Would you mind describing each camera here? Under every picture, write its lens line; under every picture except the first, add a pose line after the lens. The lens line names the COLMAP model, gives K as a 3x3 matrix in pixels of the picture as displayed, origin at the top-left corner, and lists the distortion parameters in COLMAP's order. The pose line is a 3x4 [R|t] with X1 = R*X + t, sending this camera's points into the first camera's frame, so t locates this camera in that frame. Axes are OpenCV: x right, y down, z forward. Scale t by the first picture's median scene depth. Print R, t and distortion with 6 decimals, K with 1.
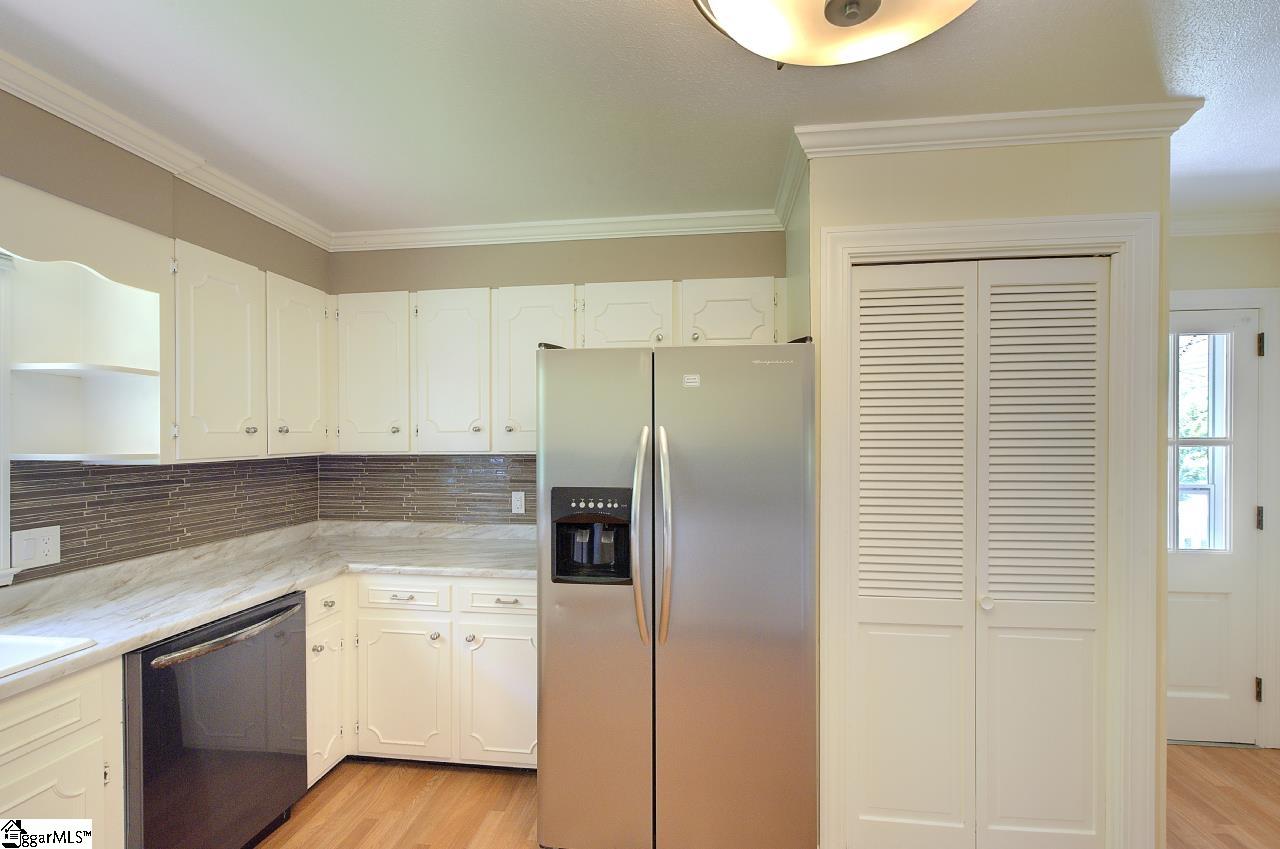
lens RADIAL K [[556.7, 0, 646.1], [0, 556.7, 437.1], [0, 0, 1]] dist [-0.015597, 0.015938]
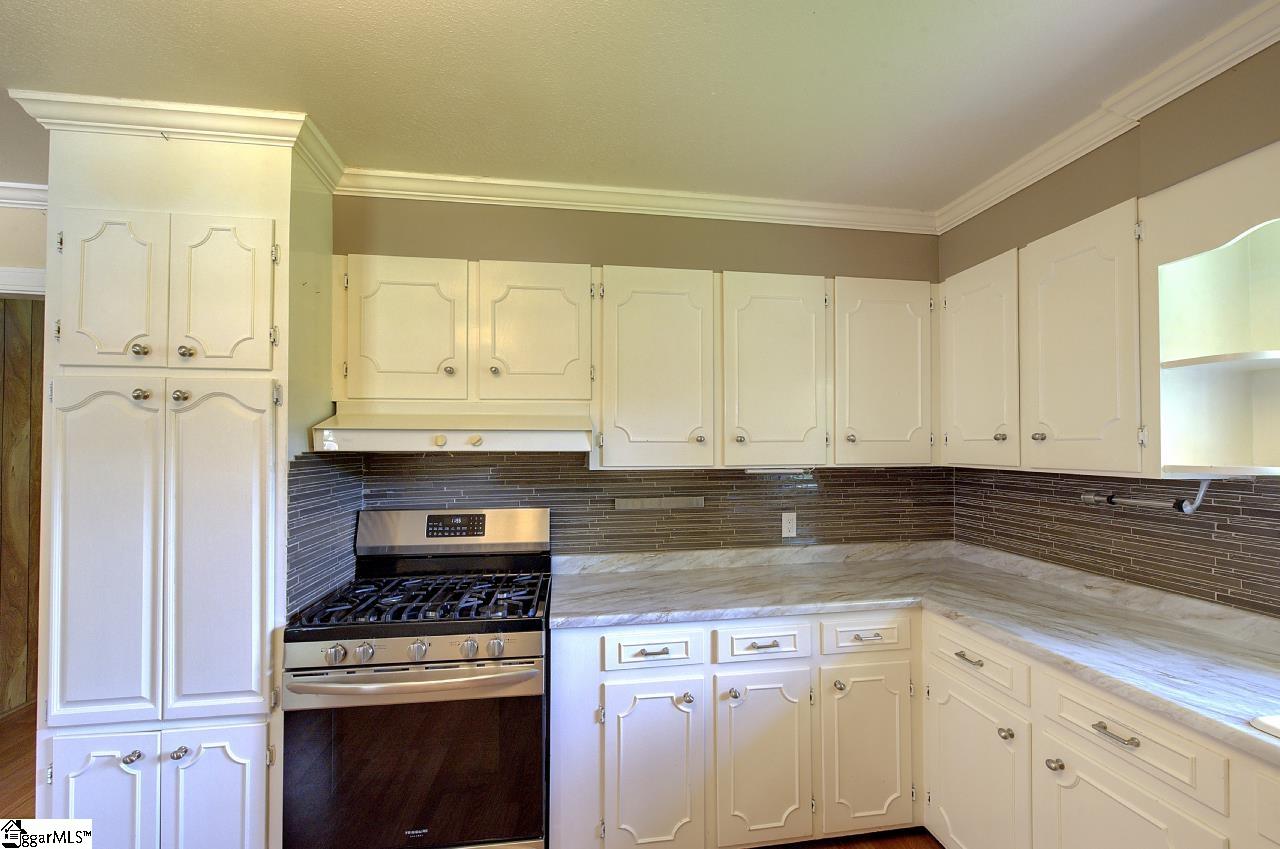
lens RADIAL K [[556.7, 0, 646.1], [0, 556.7, 437.1], [0, 0, 1]] dist [-0.015597, 0.015938]
pose [[0.218081, -0.009356, -0.975886, 0.191916], [0.000272, 0.999955, -0.009526, -0.006011], [0.975931, 0.001812, 0.218074, 0.375554]]
